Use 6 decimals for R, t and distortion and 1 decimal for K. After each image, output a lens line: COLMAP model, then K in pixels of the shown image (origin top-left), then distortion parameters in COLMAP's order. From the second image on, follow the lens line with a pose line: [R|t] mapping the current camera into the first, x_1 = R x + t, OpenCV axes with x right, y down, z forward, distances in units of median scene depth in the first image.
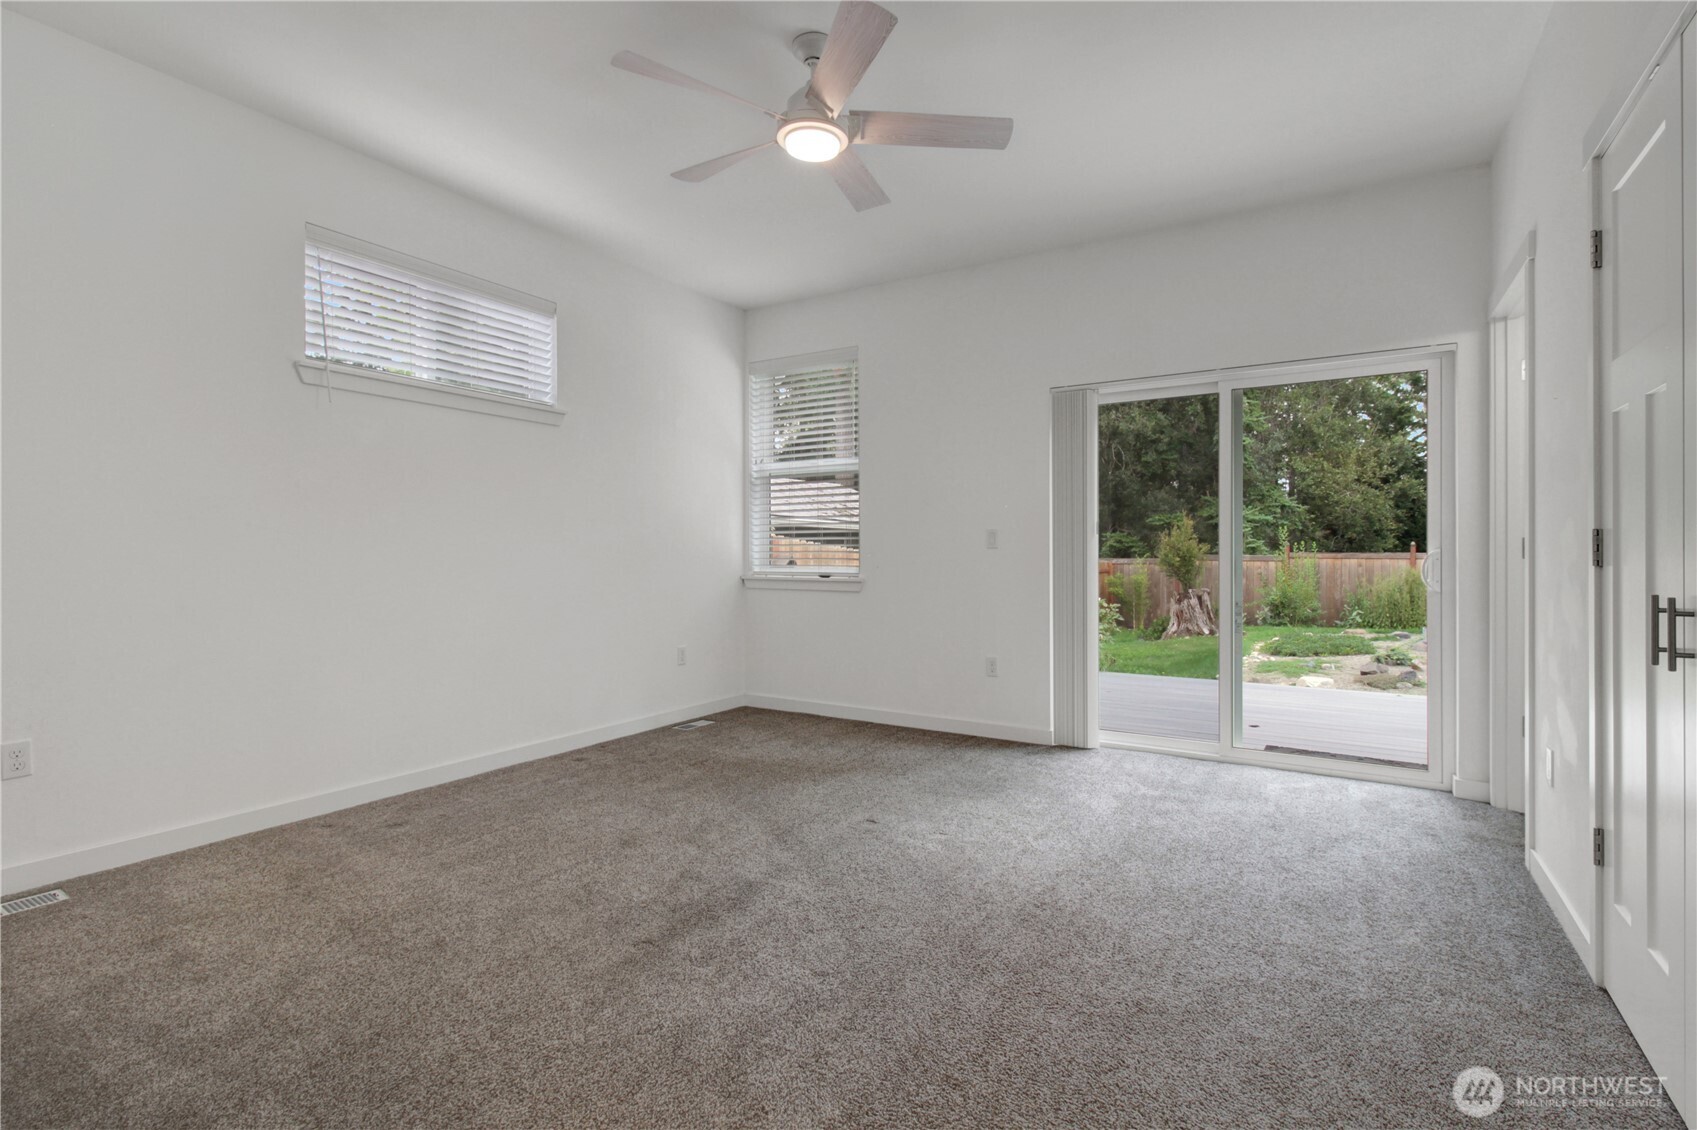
lens RADIAL K [[800.5, 0, 840.4], [0, 800.5, 558.0], [0, 0, 1]] dist [-0.008540, 0.000221]
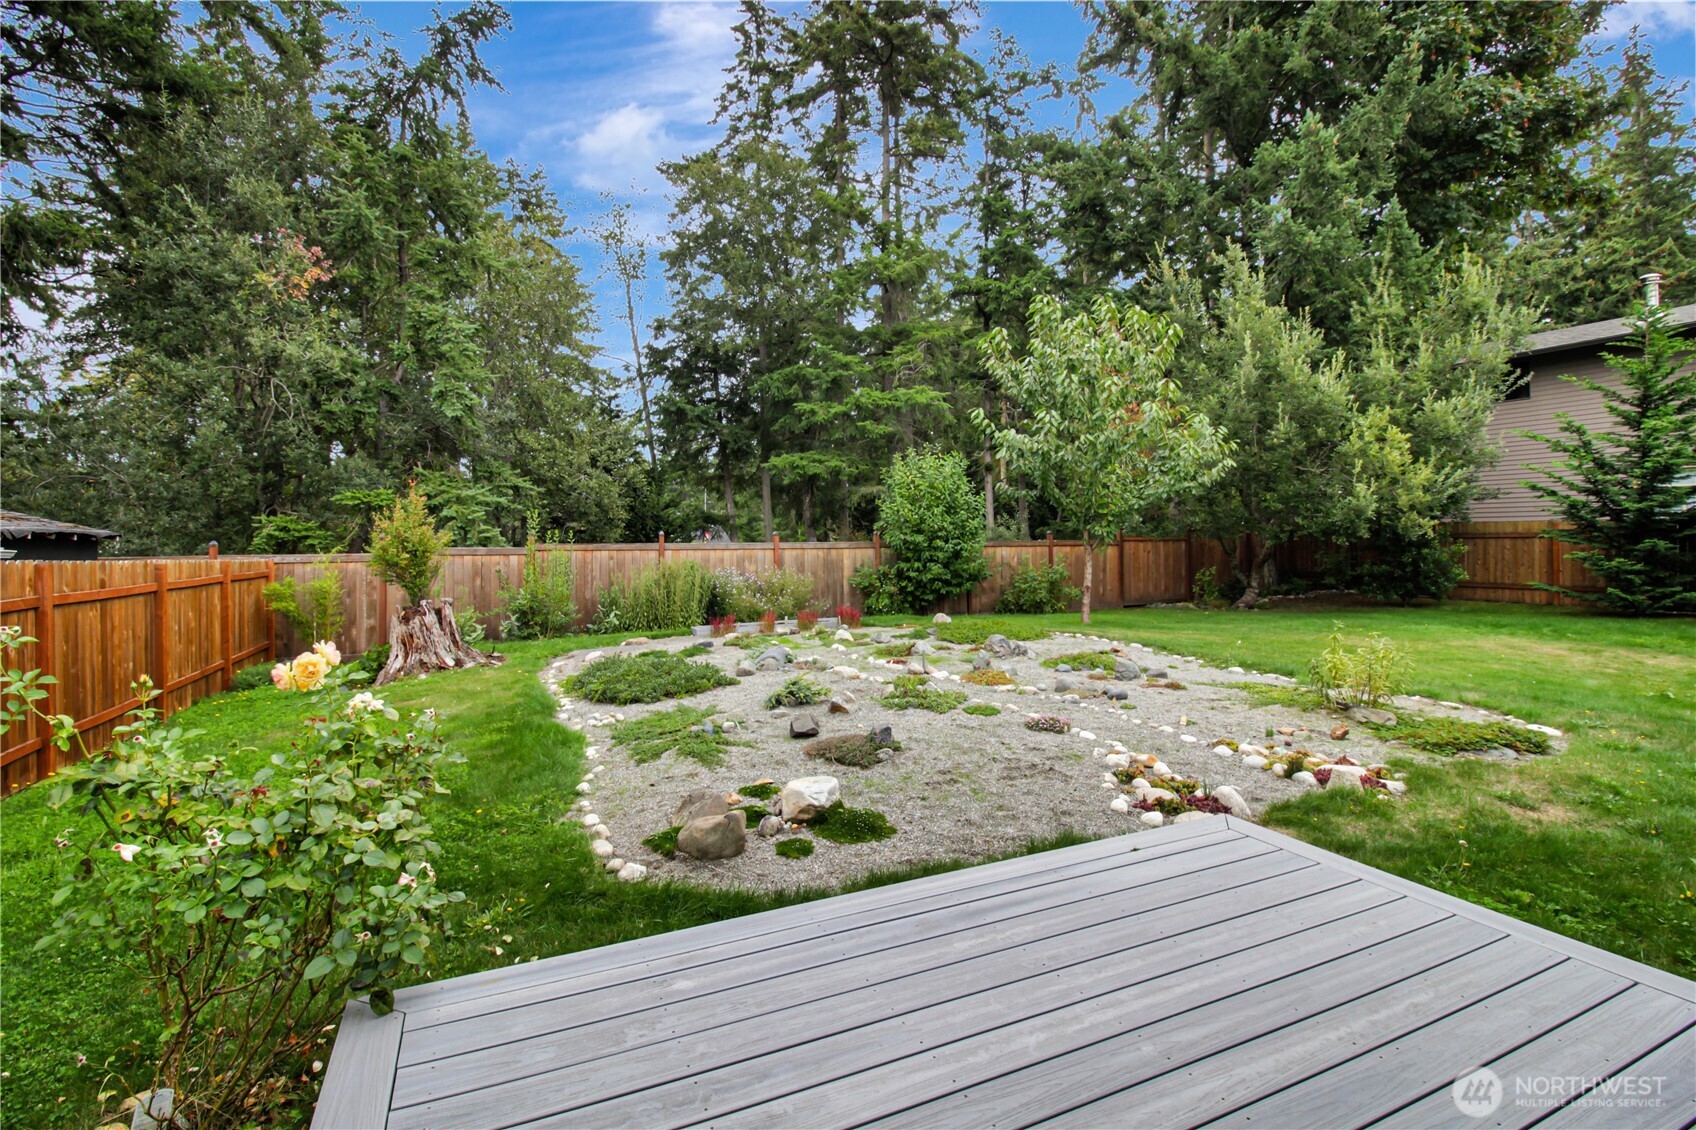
lens RADIAL K [[800.0, 0, 855.6], [0, 800.0, 540.5], [0, 0, 1]] dist [-0.008540, 0.000221]
pose [[0.552627, -0.002904, 0.833424, 0.076388], [0.012302, 0.999913, -0.004673, -0.002693], [-0.833338, 0.012835, 0.552615, 0.300366]]
